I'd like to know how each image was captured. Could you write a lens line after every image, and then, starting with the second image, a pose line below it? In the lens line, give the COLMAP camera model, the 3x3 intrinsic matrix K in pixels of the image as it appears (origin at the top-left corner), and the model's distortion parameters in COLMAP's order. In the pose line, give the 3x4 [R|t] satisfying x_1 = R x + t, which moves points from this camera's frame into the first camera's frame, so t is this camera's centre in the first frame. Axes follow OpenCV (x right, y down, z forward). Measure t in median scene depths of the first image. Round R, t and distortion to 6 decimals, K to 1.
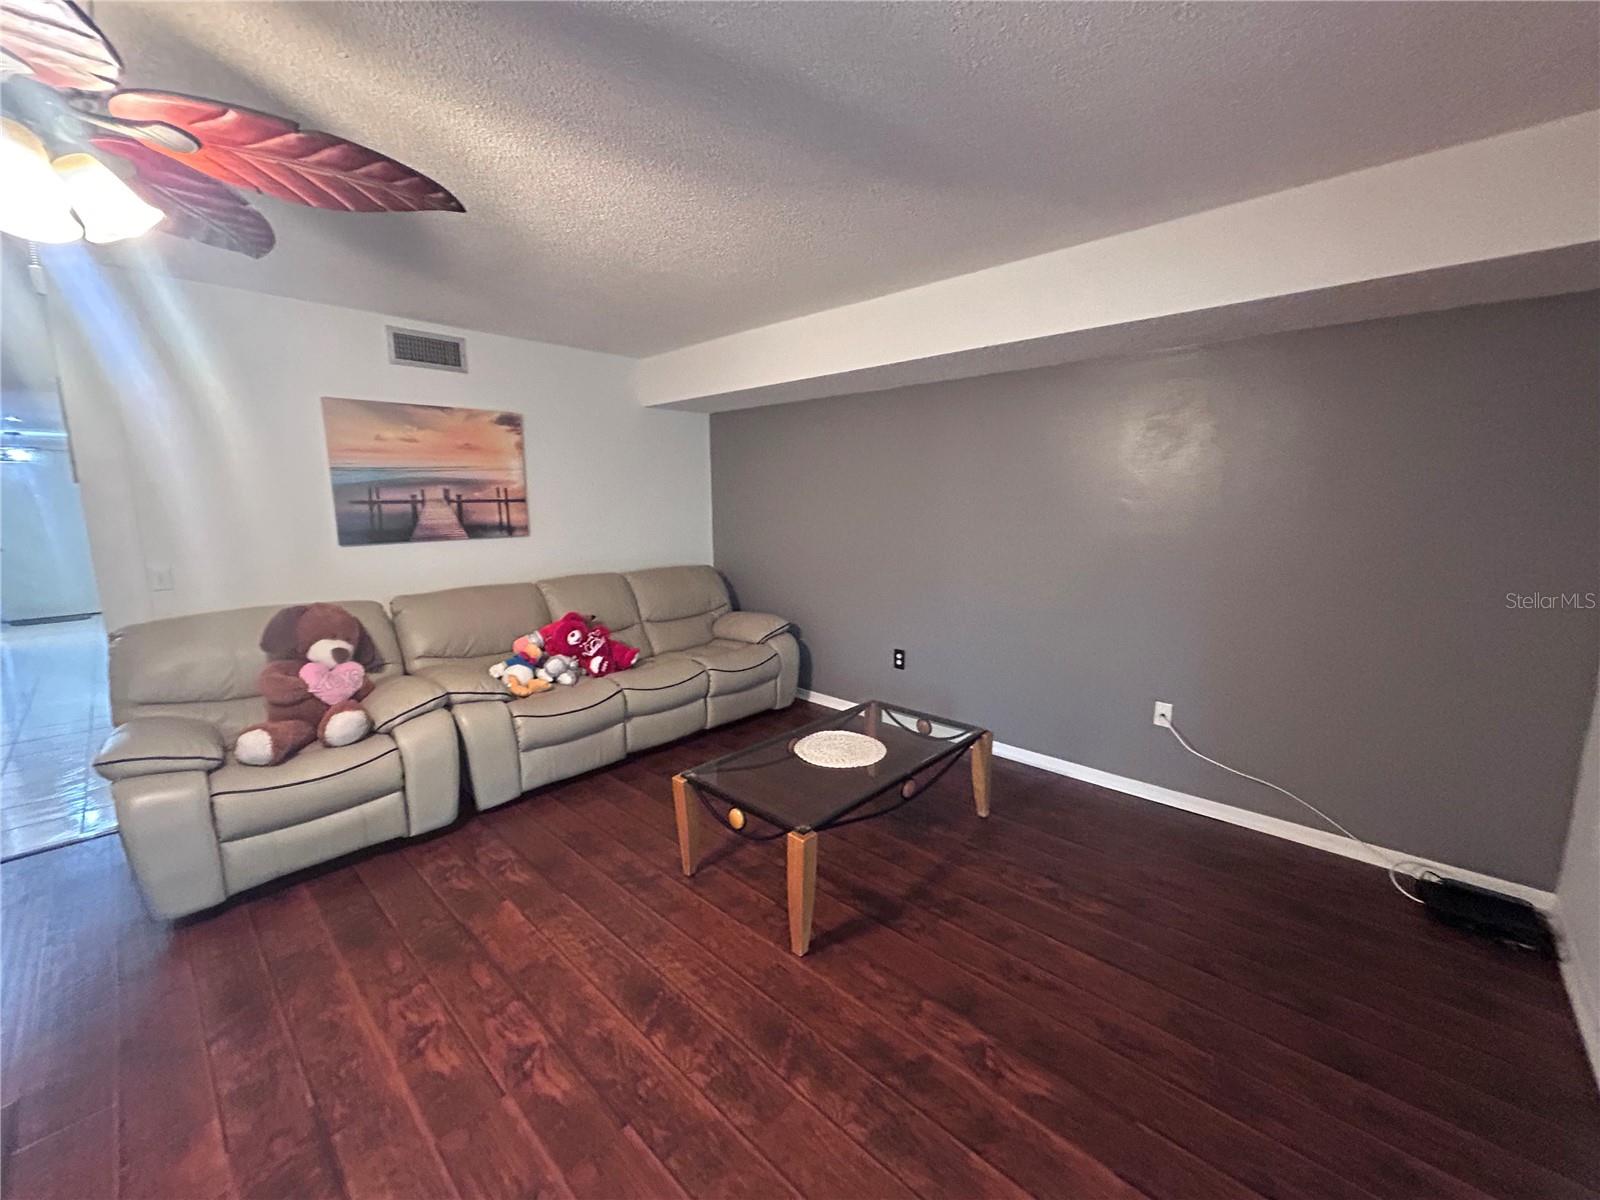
lens RADIAL K [[645.1, 0, 796.9], [0, 645.1, 599.4], [0, 0, 1]] dist [-0.000777, 0.000459]
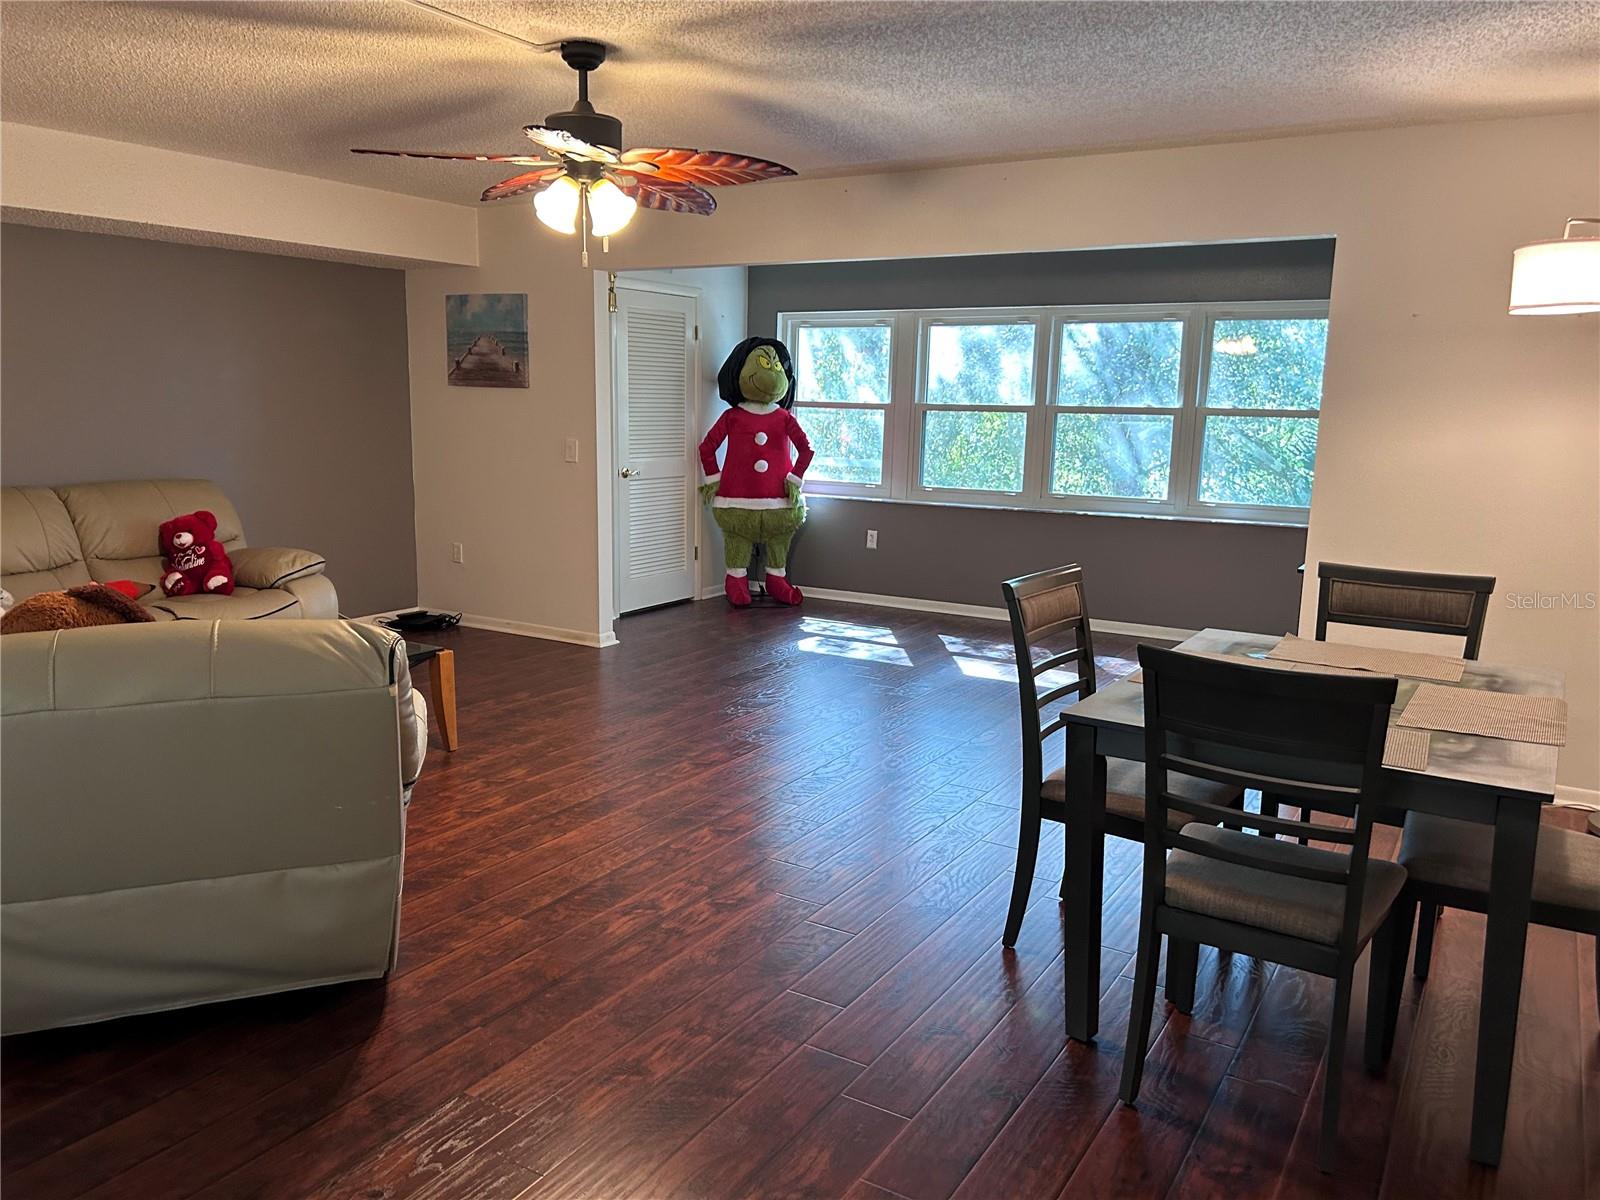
lens RADIAL K [[1208.8, 0, 790.7], [0, 1208.8, 611.9], [0, 0, 1]] dist [0.066824, -0.081100]
pose [[-0.203147, -0.173493, 0.963655, -2.058728], [0.135635, 0.969703, 0.203174, -0.068098], [-0.969708, 0.171980, -0.173461, 0.521110]]
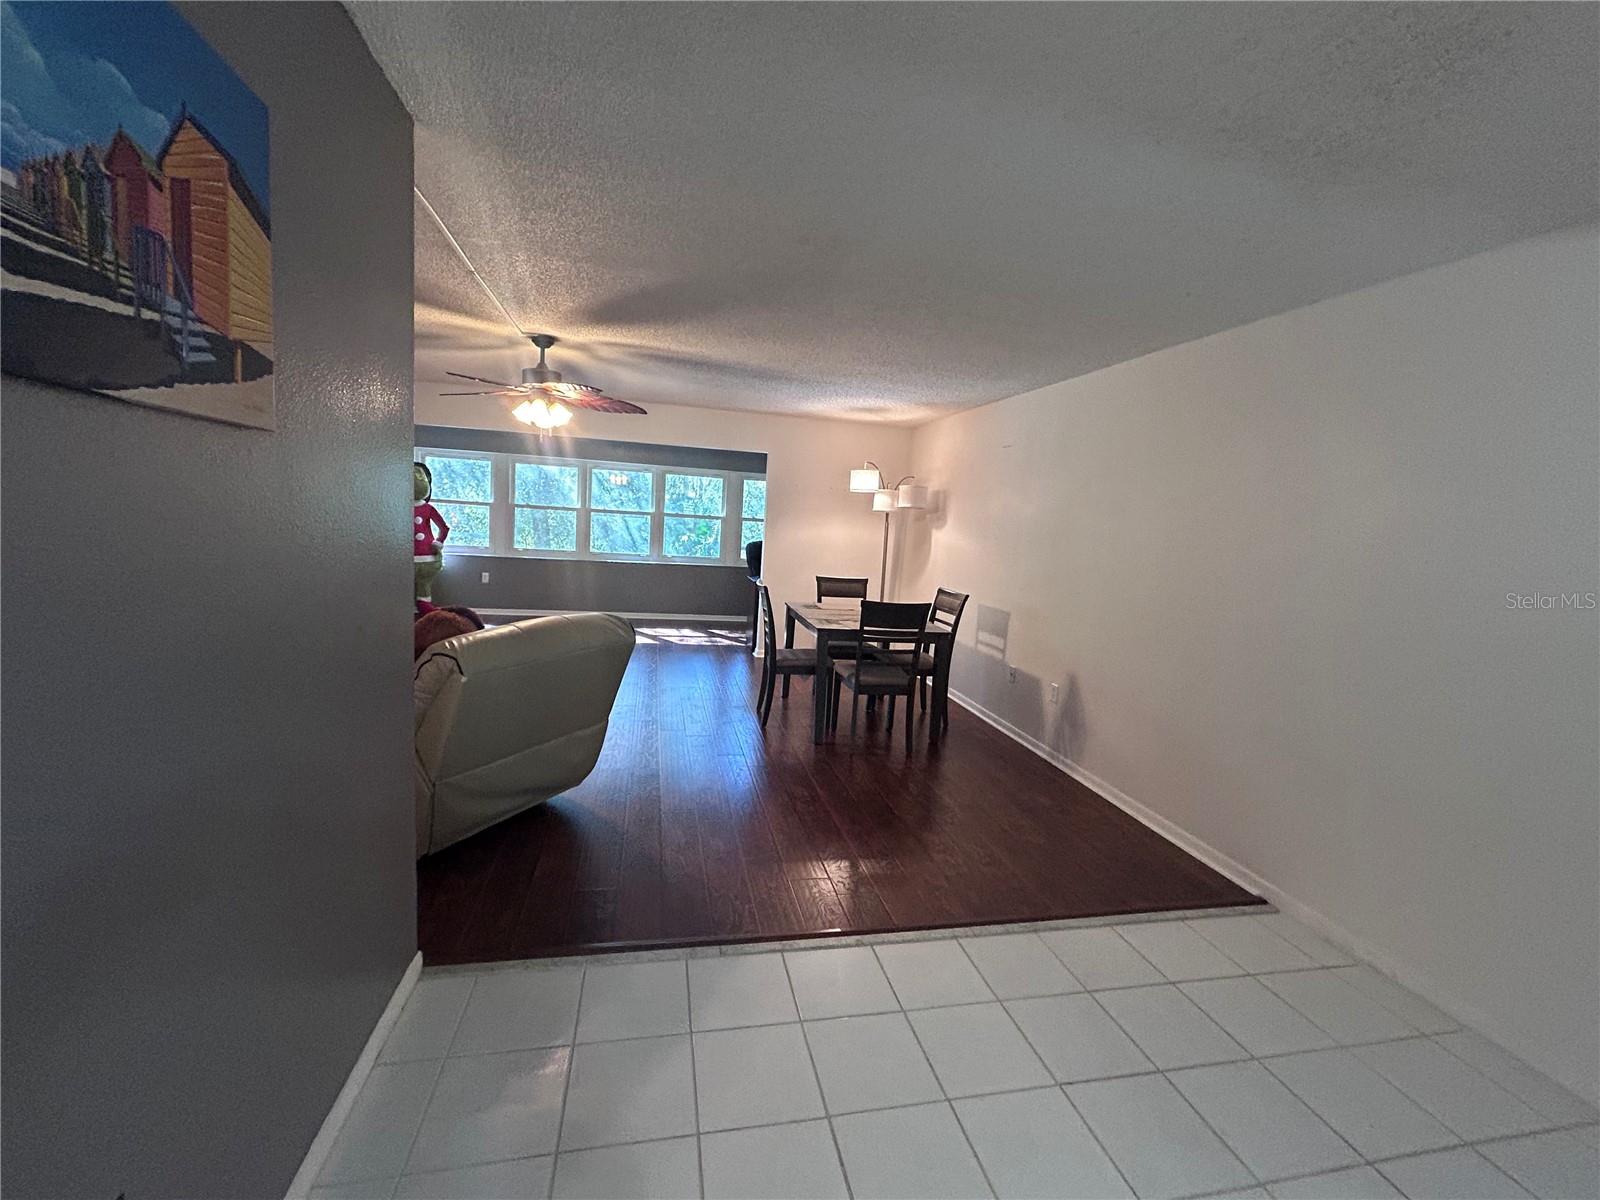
lens RADIAL K [[671.0, 0, 801.3], [0, 671.0, 596.6], [0, 0, 1]] dist [-0.001575, 0.000662]
pose [[-0.823422, -0.113688, 0.555925, -1.992802], [0.029705, 0.969743, 0.242313, -0.220679], [-0.566652, 0.216040, -0.795130, 1.464797]]
